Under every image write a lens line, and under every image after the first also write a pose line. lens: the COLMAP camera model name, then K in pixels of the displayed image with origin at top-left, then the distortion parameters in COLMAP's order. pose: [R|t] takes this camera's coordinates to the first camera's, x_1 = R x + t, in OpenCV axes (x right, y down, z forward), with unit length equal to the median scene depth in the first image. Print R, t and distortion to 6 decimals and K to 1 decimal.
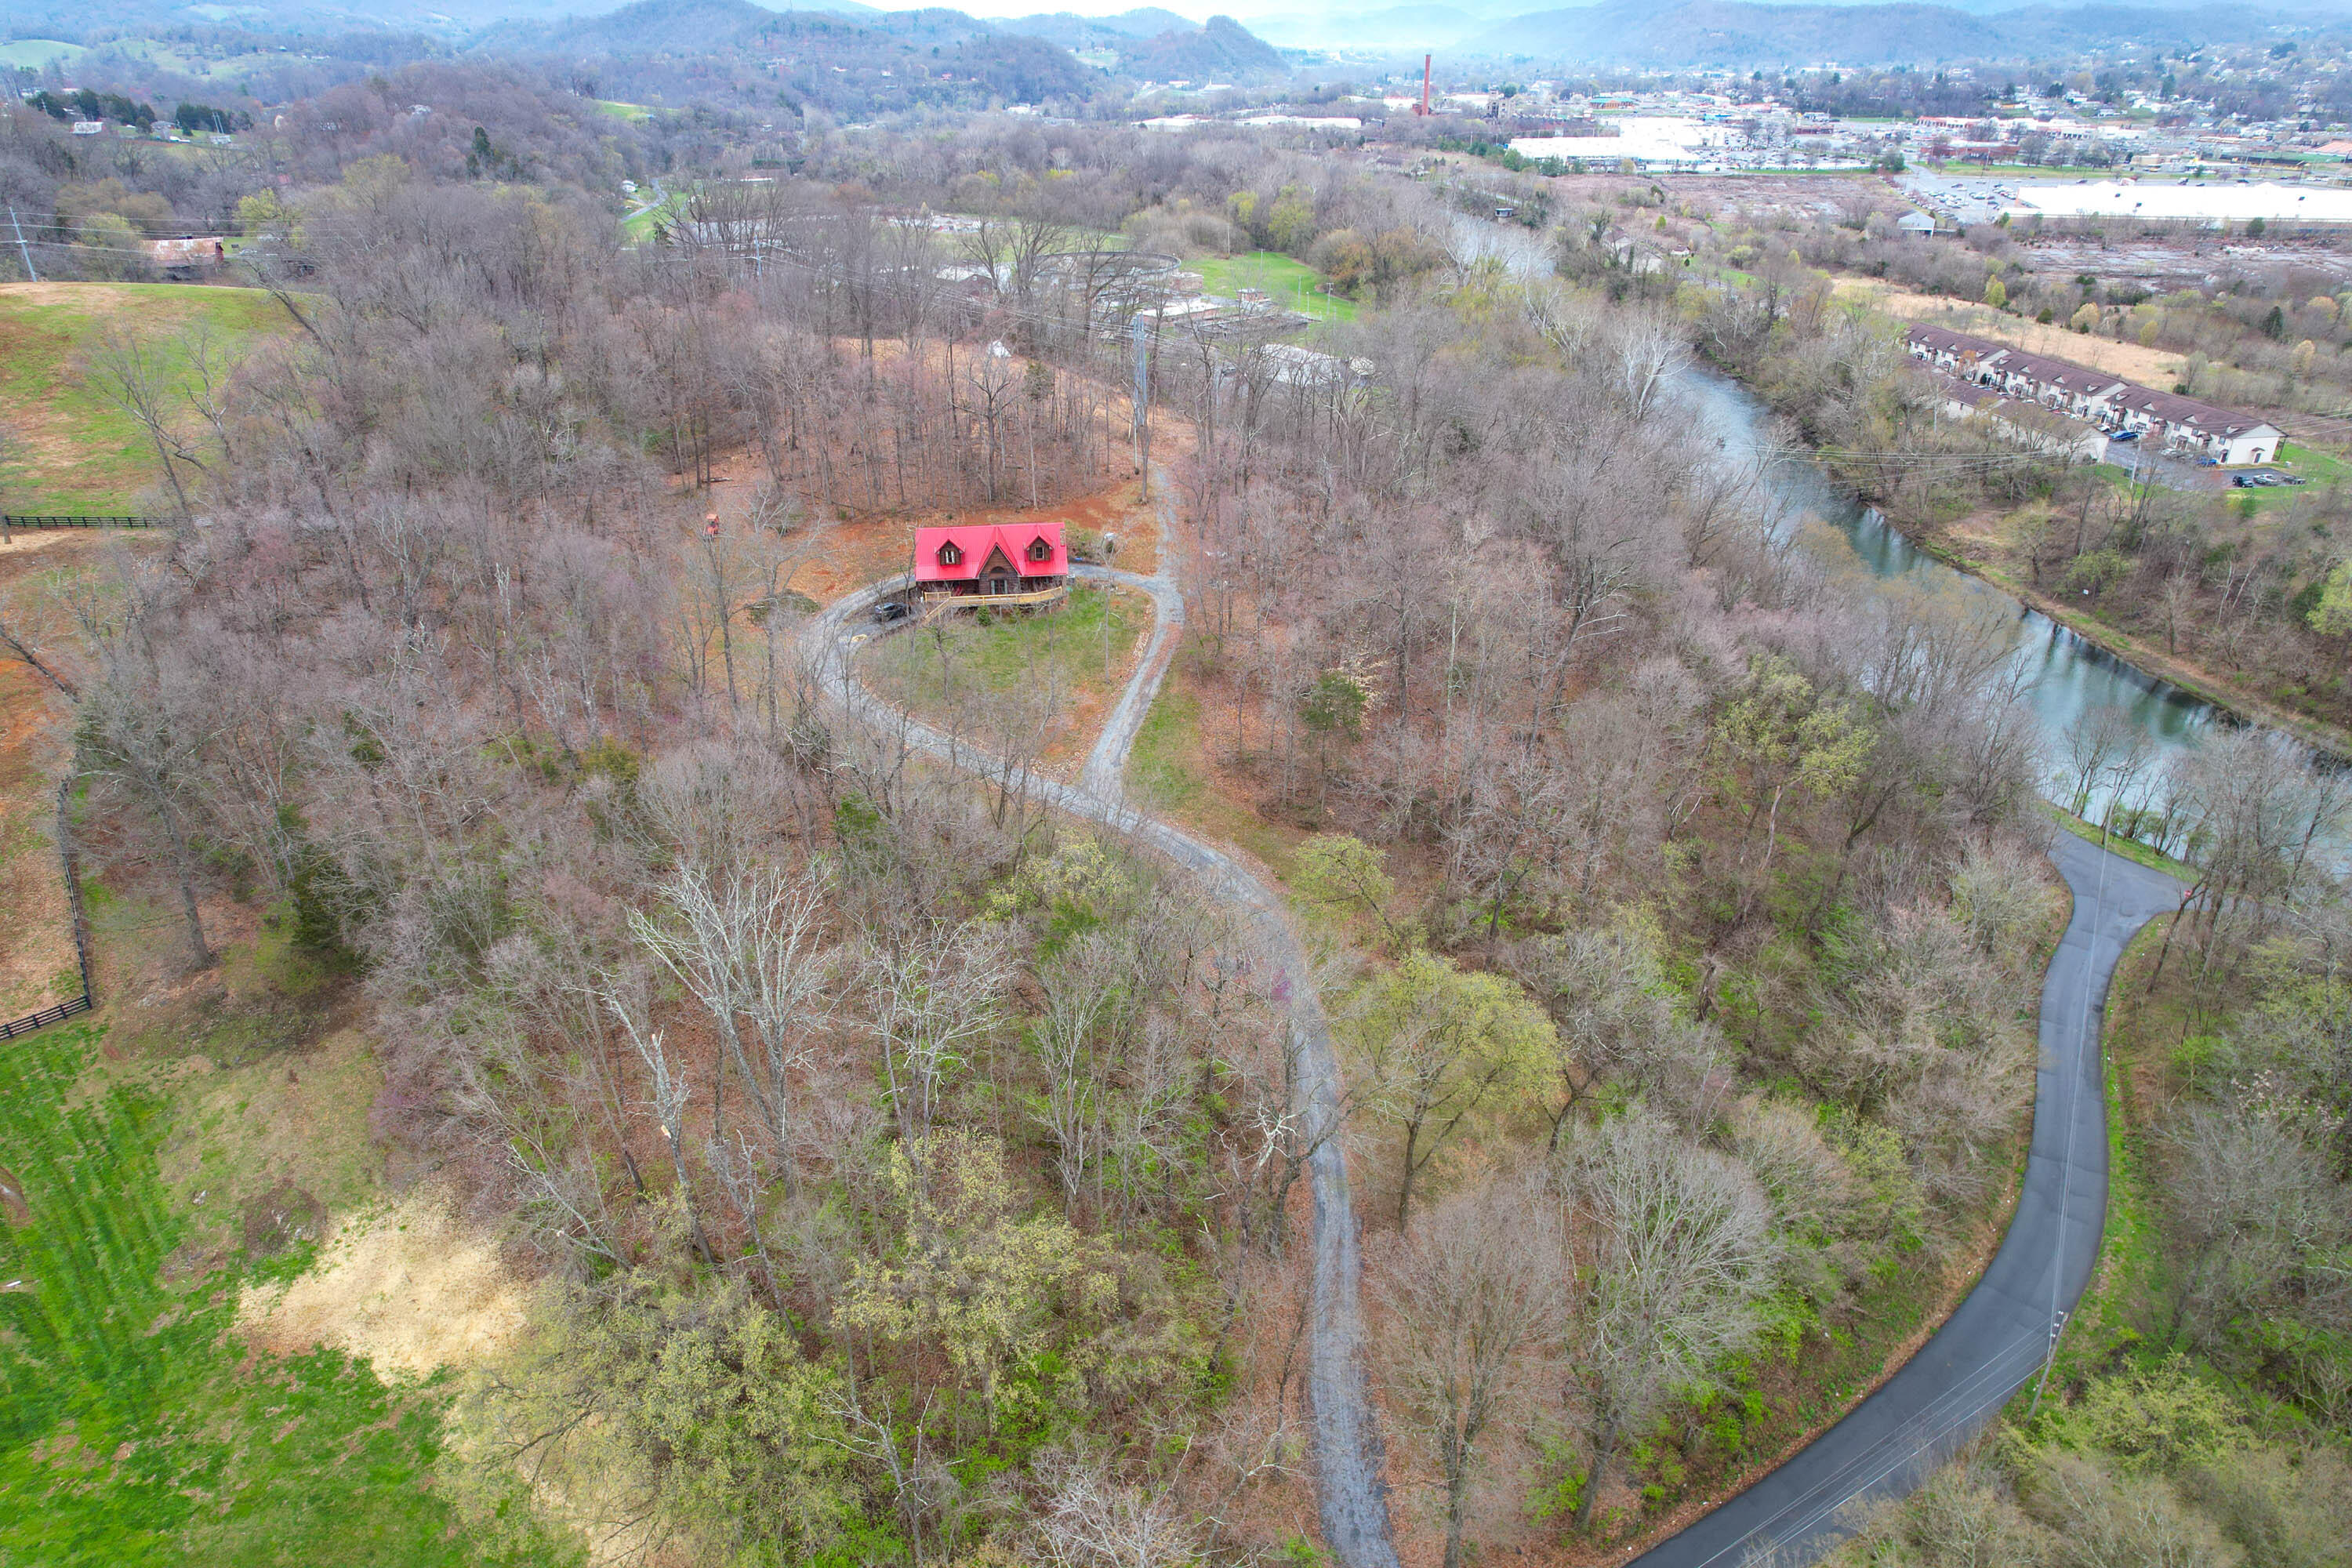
lens RADIAL K [[1505.9, 0, 1173.8], [0, 1505.9, 775.6], [0, 0, 1]] dist [-0.086584, 0.078227]
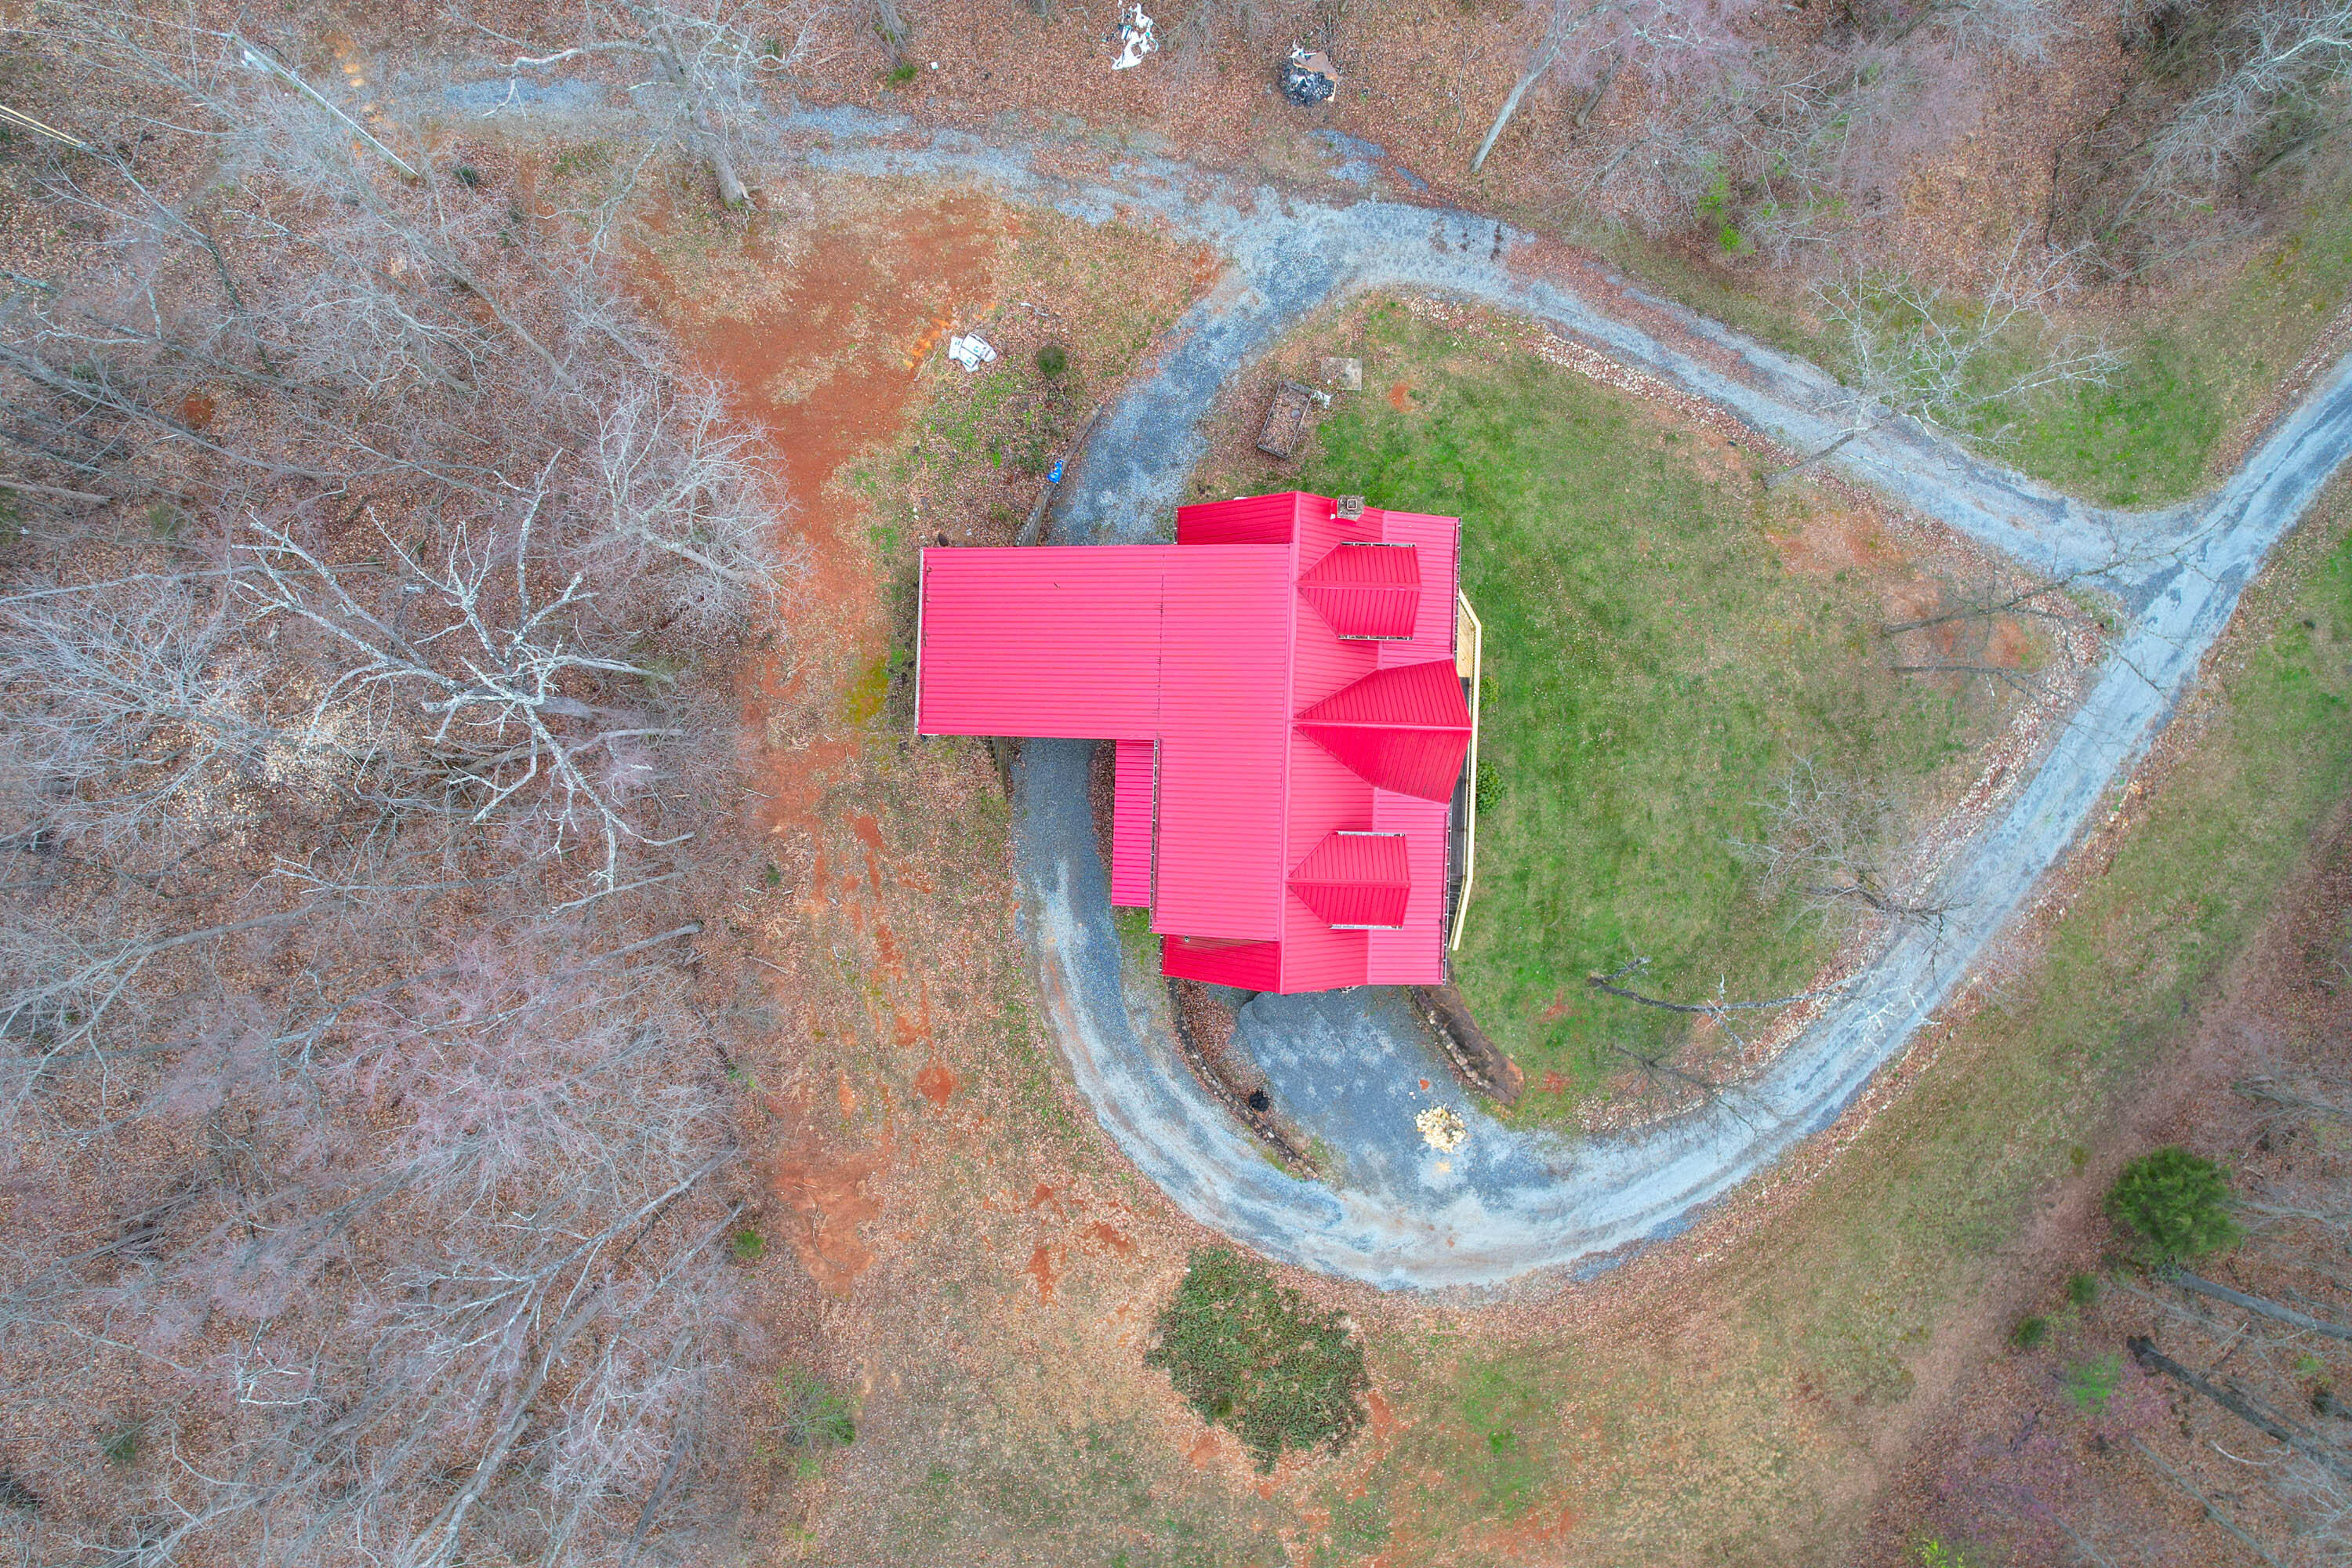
lens RADIAL K [[1492.5, 0, 1176.0], [0, 1492.5, 784.0], [0, 0, 1]] dist [-0.082515, 0.075756]
pose [[0.140147, -0.990131, 0.000298, -0.049330], [0.440027, 0.062553, 0.895803, -0.161061], [-0.886981, -0.125413, 0.444451, 0.327653]]
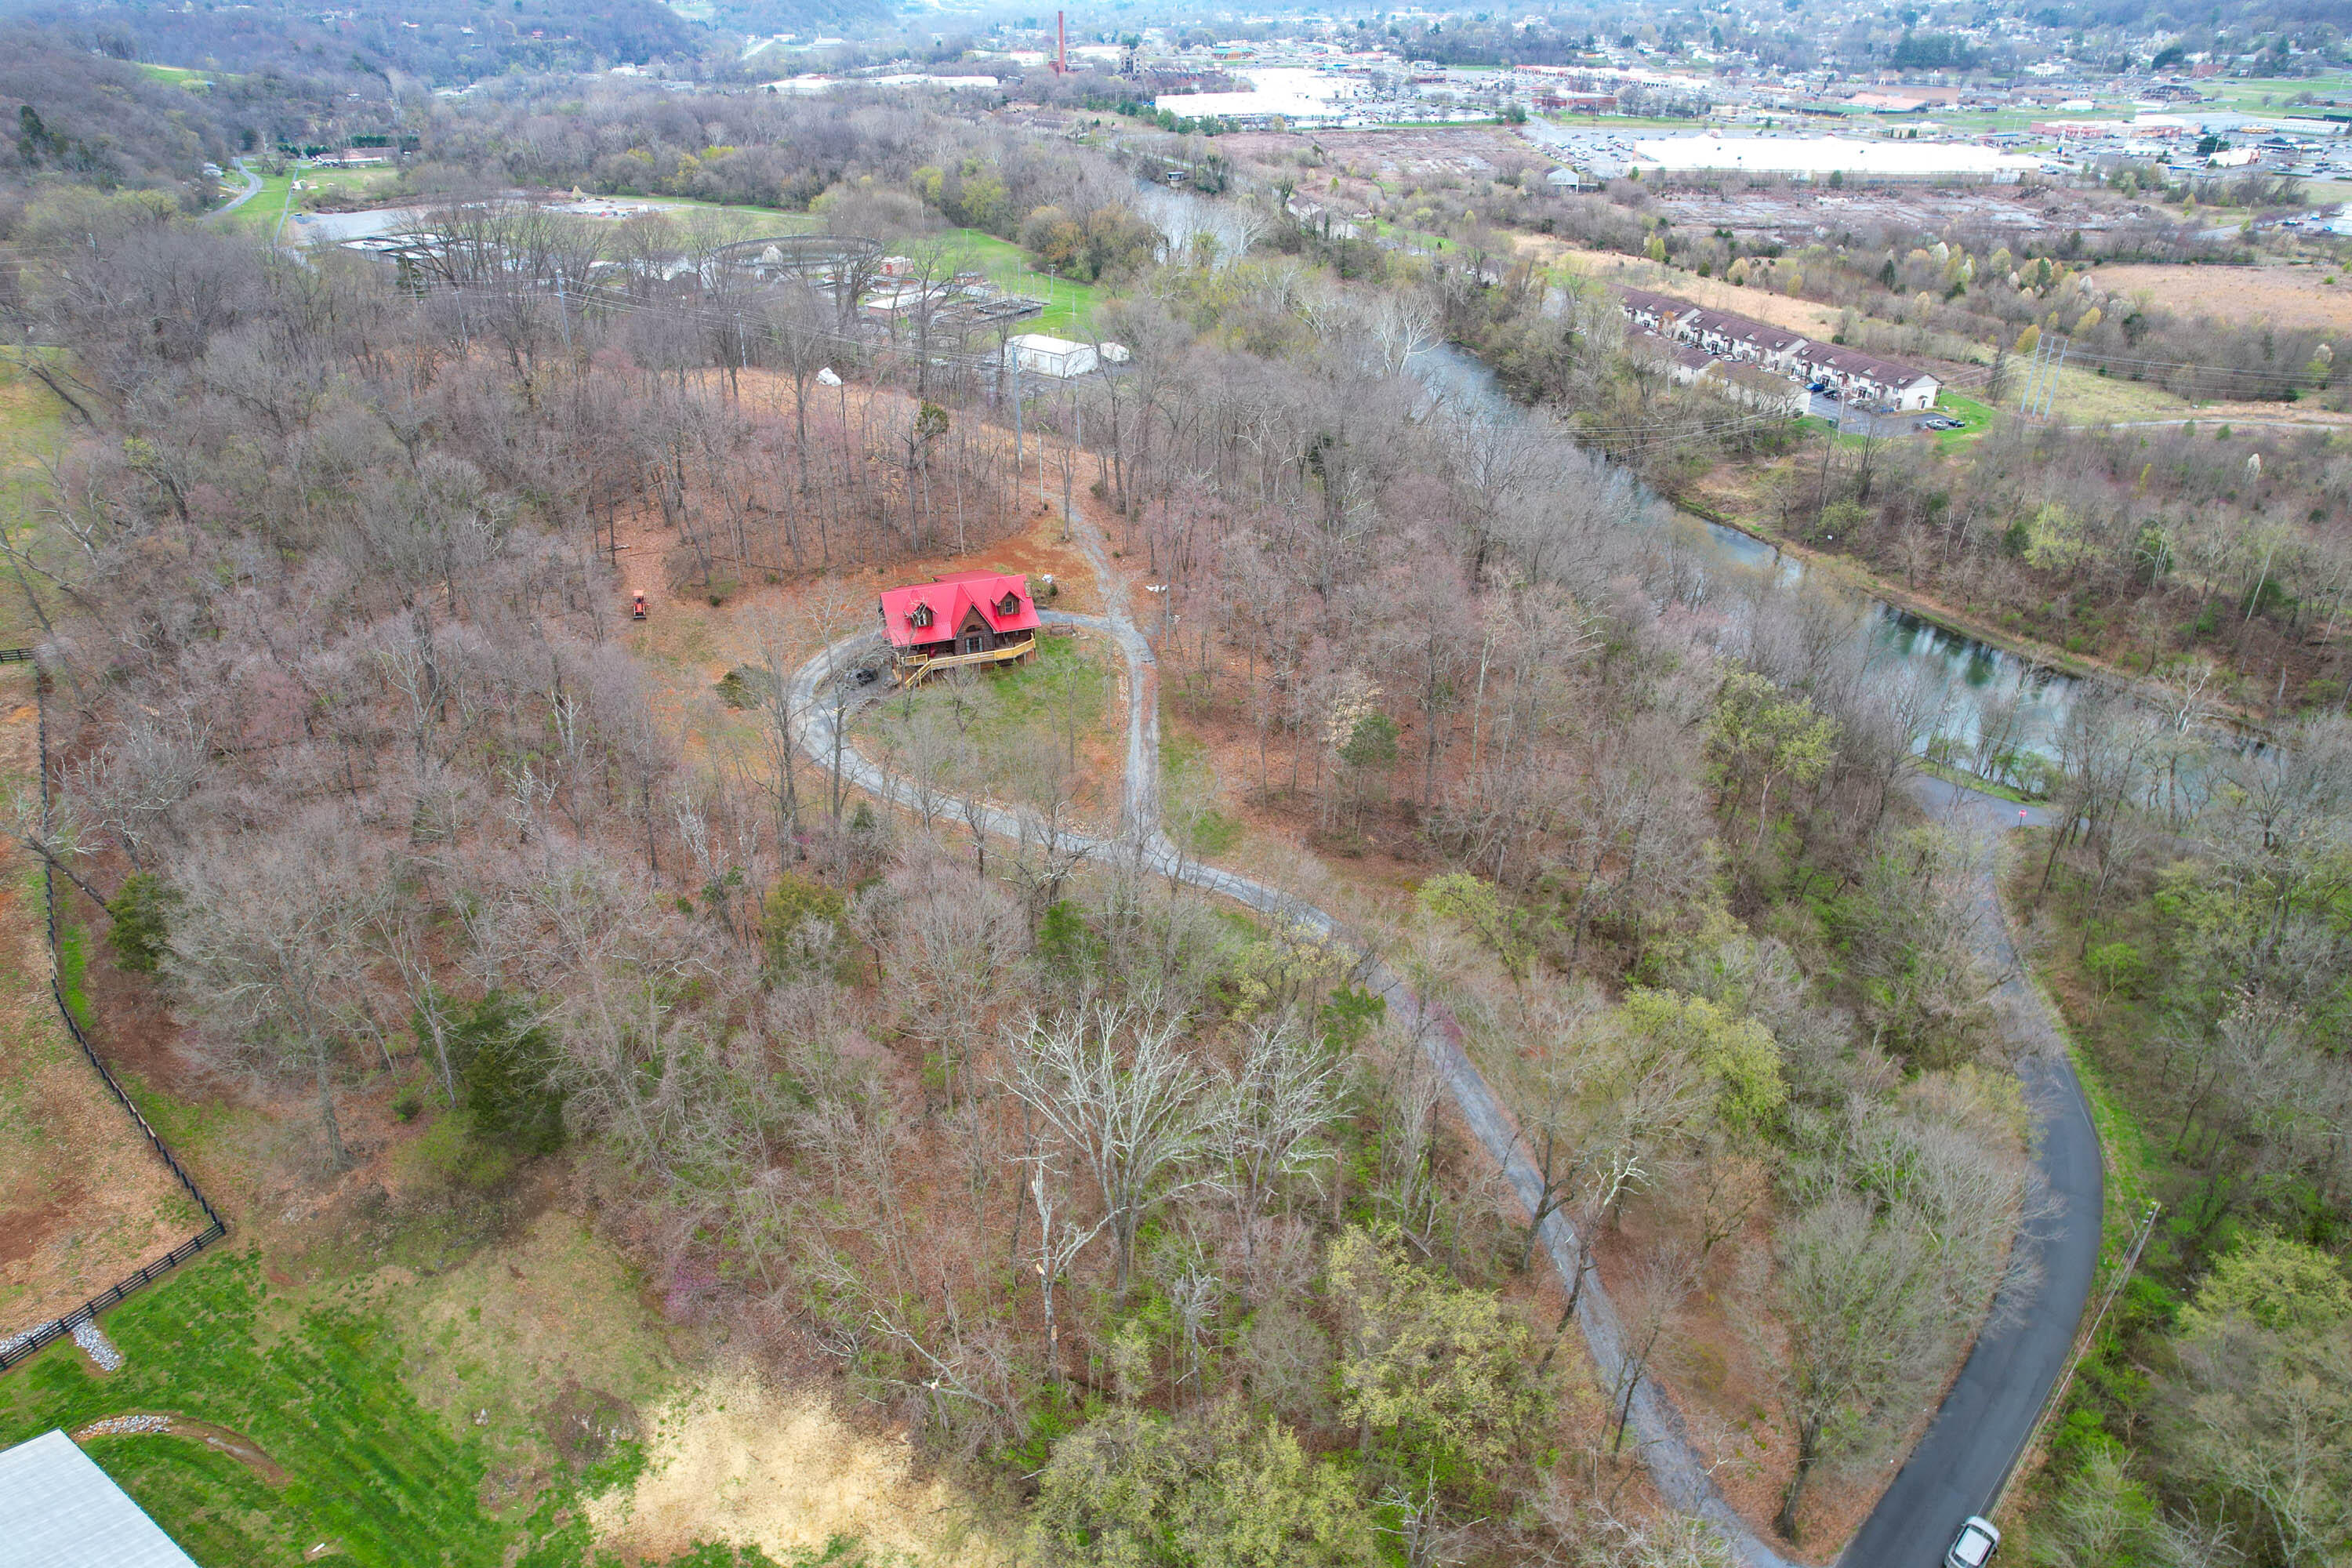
lens RADIAL K [[1512.6, 0, 1175.3], [0, 1512.6, 774.0], [0, 0, 1]] dist [-0.101726, 0.095942]
pose [[0.969487, -0.111713, 0.218210, -0.078198], [0.105081, 0.993585, 0.041803, -0.024552], [-0.221481, -0.017598, 0.975006, -0.005540]]
